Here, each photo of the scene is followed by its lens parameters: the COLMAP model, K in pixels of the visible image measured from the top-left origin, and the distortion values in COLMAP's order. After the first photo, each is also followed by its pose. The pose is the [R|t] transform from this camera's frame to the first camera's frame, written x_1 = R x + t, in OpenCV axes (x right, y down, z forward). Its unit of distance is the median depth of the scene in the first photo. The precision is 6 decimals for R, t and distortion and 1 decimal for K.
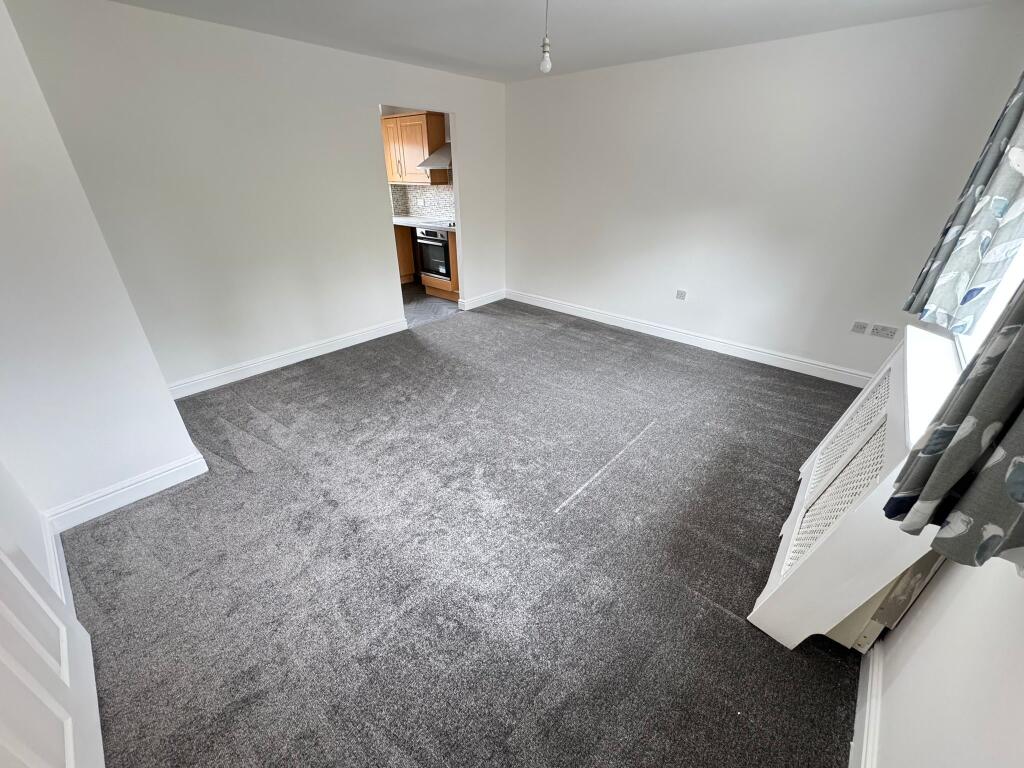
lens RADIAL K [[408.4, 0, 512.0], [0, 408.4, 384.0], [0, 0, 1]] dist [0.000479, 0.000266]
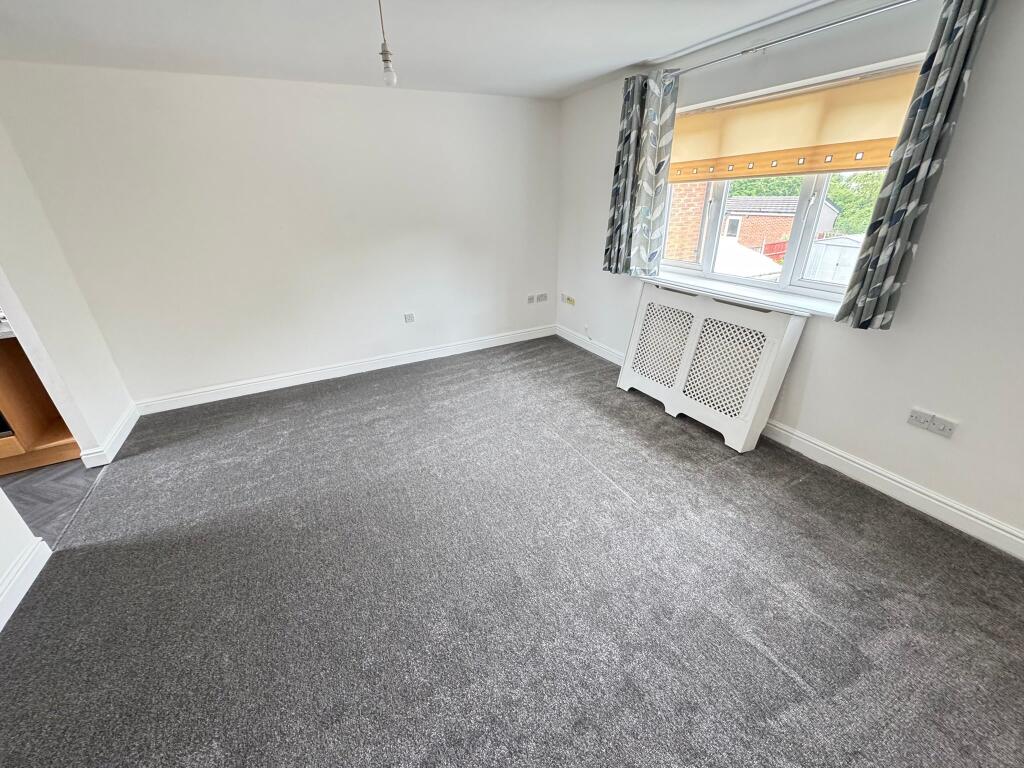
lens RADIAL K [[408.4, 0, 512.0], [0, 408.4, 384.0], [0, 0, 1]] dist [0.000479, 0.000266]
pose [[0.366060, -0.408836, 0.835974, -0.471256], [0.456303, 0.861777, 0.221647, -0.208988], [-0.811041, 0.300322, 0.502015, 0.368106]]
